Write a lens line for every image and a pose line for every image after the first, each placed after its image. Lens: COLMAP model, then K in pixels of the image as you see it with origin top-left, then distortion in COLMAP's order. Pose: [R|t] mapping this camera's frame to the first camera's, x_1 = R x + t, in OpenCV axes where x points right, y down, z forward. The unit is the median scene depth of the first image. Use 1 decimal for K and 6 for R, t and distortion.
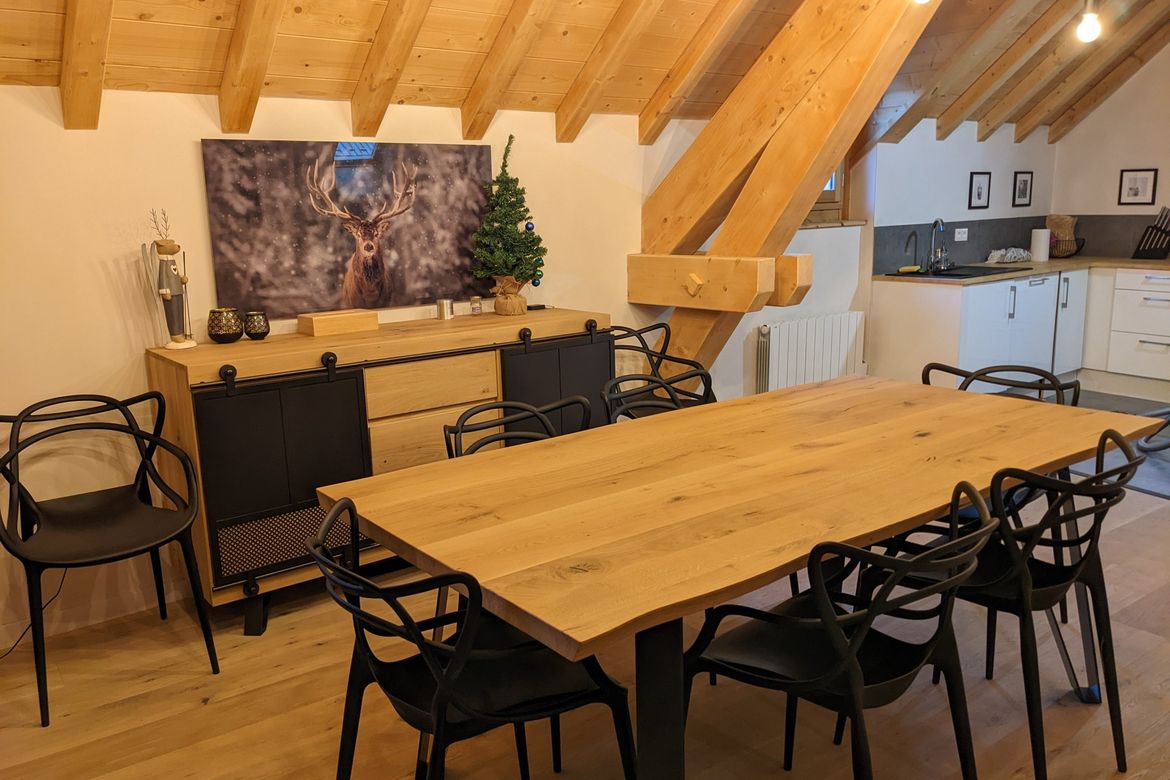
lens RADIAL K [[913.2, 0, 583.1], [0, 913.2, 392.2], [0, 0, 1]] dist [0.114960, -0.192187]
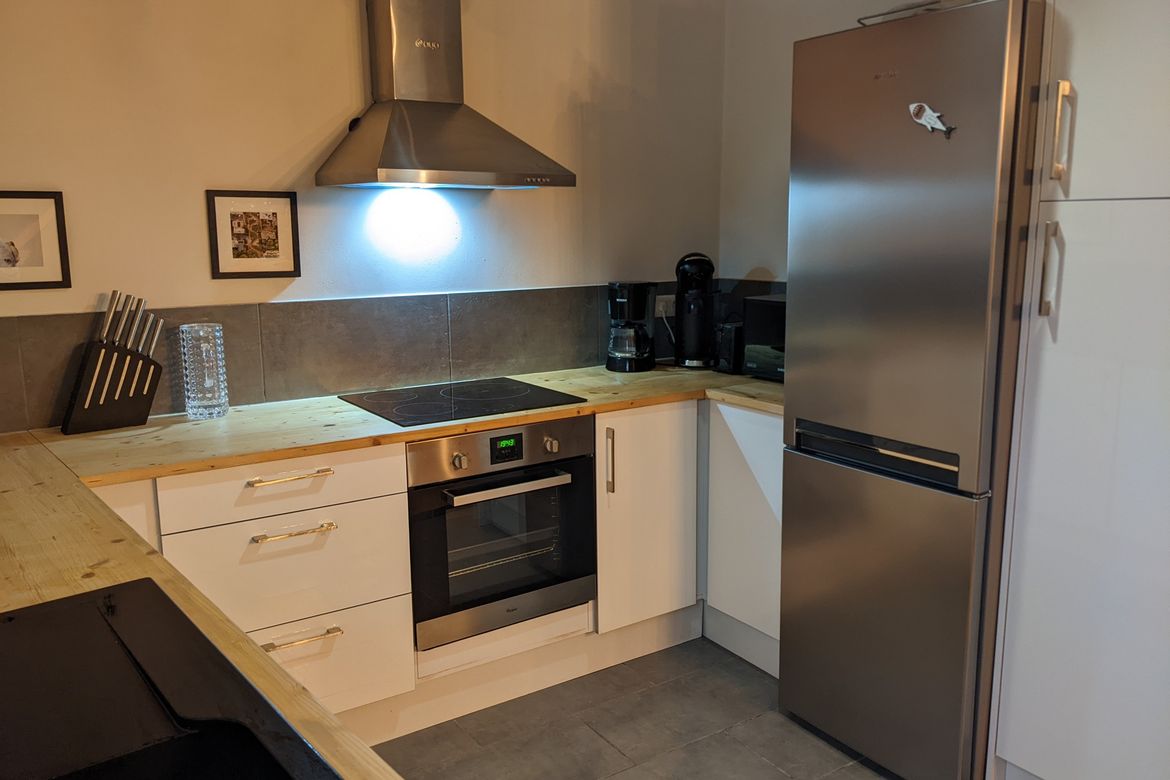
lens RADIAL K [[913.2, 0, 583.1], [0, 913.2, 392.2], [0, 0, 1]] dist [0.114960, -0.192187]
pose [[0.081540, -0.157592, 0.984132, 0.434122], [0.216495, 0.966644, 0.136854, -0.295357], [-0.972873, 0.201900, 0.112938, 1.345921]]
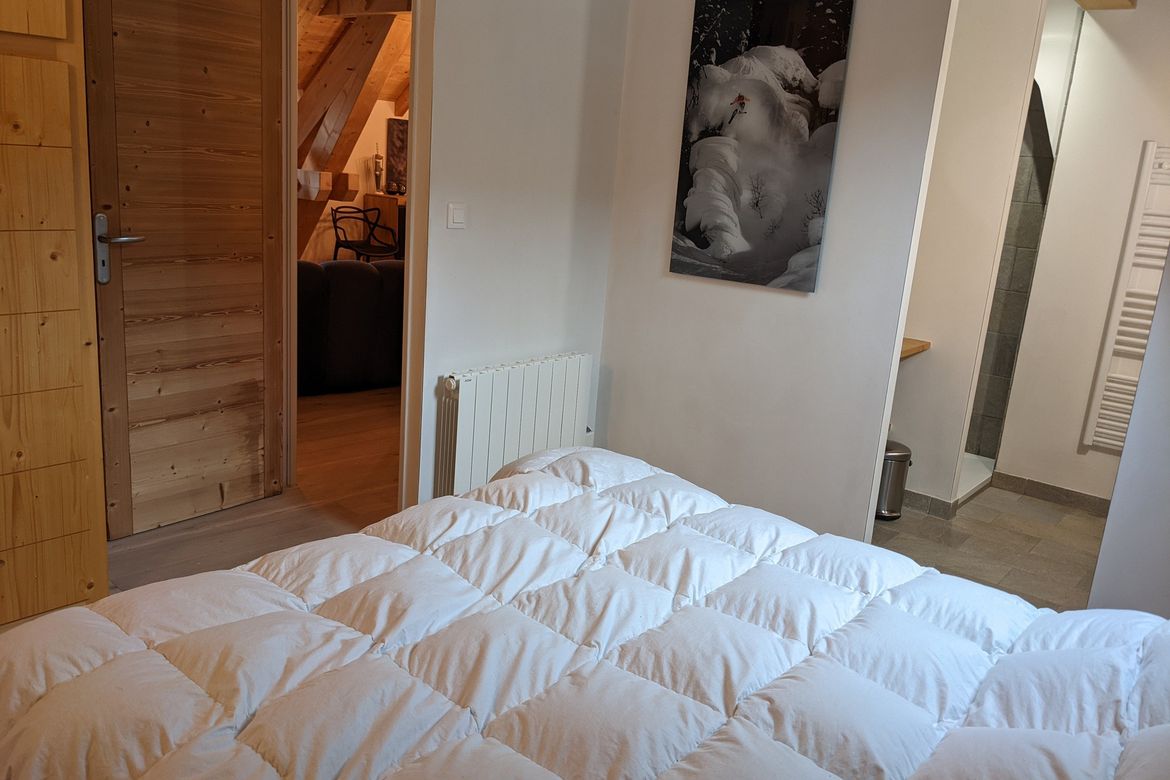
lens RADIAL K [[933.0, 0, 585.0], [0, 933.0, 390.0], [0, 0, 1]] dist [0.007162, 0.004439]
pose [[0.977376, 0.050766, 0.205325, -0.316299], [-0.058586, 0.997763, 0.032185, 0.340875], [-0.203232, -0.043486, 0.978164, -1.557063]]
